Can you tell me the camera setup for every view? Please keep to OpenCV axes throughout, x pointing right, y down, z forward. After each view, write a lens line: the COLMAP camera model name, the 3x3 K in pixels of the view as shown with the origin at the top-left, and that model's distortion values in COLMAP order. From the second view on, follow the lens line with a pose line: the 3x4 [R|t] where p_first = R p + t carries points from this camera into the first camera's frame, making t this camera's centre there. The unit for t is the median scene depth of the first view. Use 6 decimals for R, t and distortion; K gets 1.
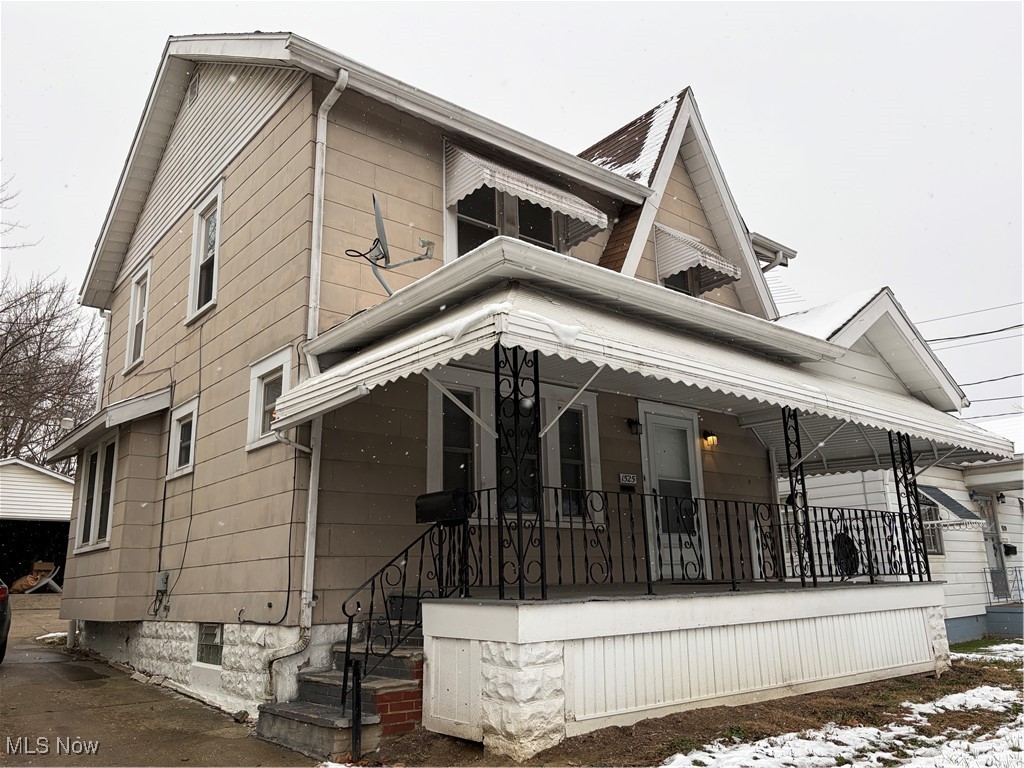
lens RADIAL K [[780.6, 0, 512.0], [0, 780.6, 384.0], [0, 0, 1]] dist [0.034320, -0.001360]
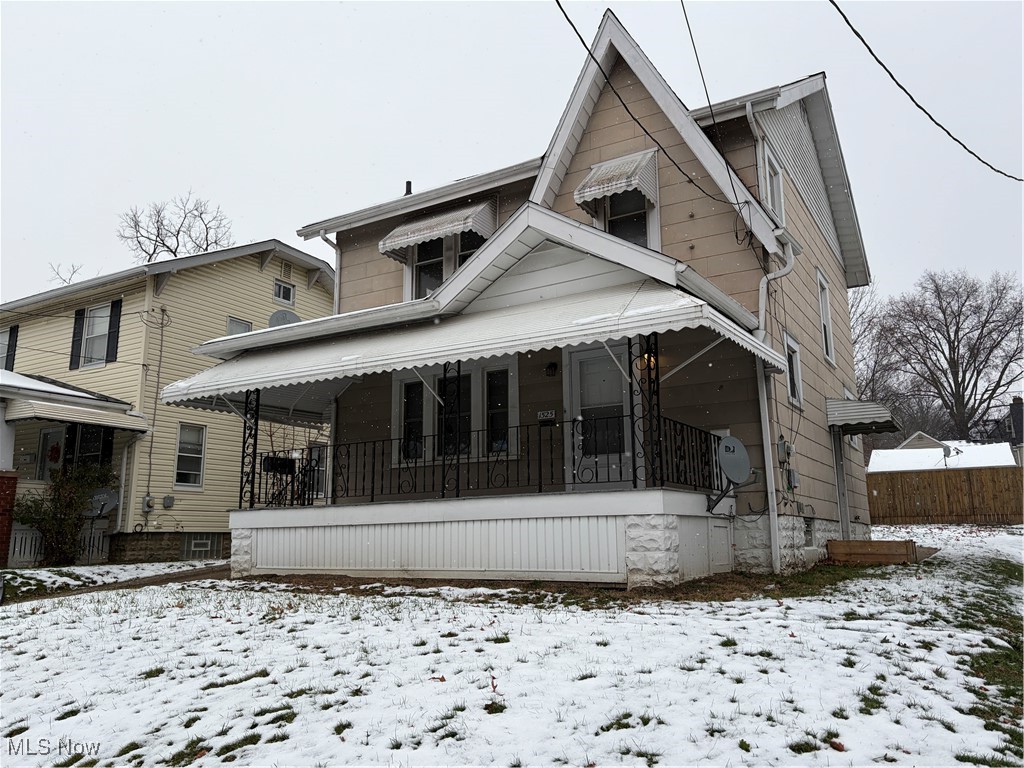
lens RADIAL K [[780.6, 0, 512.0], [0, 780.6, 384.0], [0, 0, 1]] dist [0.034320, -0.001360]
pose [[0.344234, -0.158700, -0.925374, 1.394892], [0.232600, 0.969301, -0.079708, 0.181031], [0.909616, -0.187804, 0.370580, 0.592638]]
